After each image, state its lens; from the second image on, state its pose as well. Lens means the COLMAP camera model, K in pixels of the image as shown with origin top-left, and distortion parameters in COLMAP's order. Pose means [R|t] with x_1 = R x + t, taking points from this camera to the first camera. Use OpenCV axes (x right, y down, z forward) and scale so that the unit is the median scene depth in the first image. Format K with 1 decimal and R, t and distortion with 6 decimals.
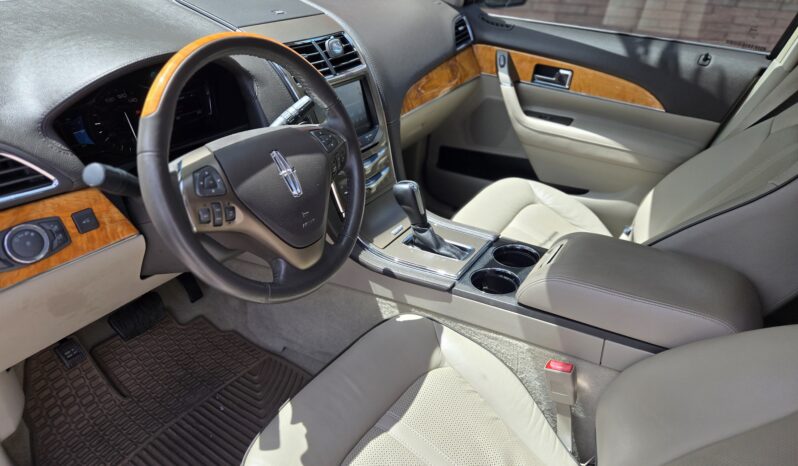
lens RADIAL K [[510.9, 0, 399.0], [0, 510.9, 233.0], [0, 0, 1]] dist [-0.002454, -0.001314]
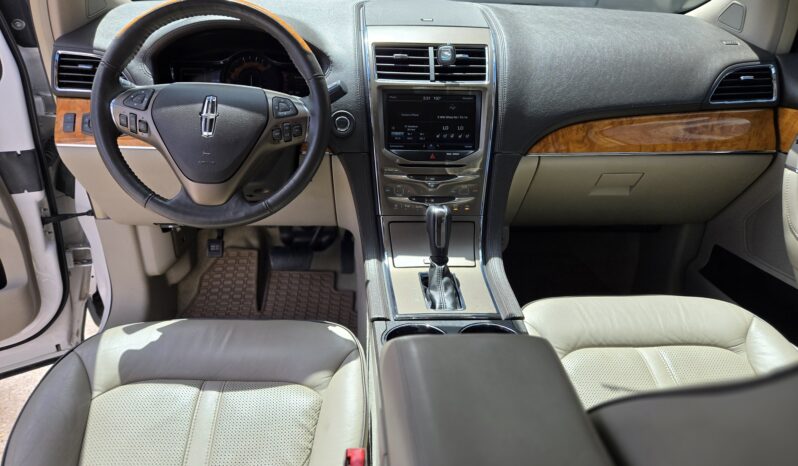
lens RADIAL K [[510.9, 0, 399.0], [0, 510.9, 233.0], [0, 0, 1]] dist [-0.002454, -0.001314]
pose [[0.586732, 0.310845, -0.747744, 0.608570], [-0.414383, 0.908584, 0.052554, -0.072455], [0.695724, 0.279018, 0.661904, 0.382678]]
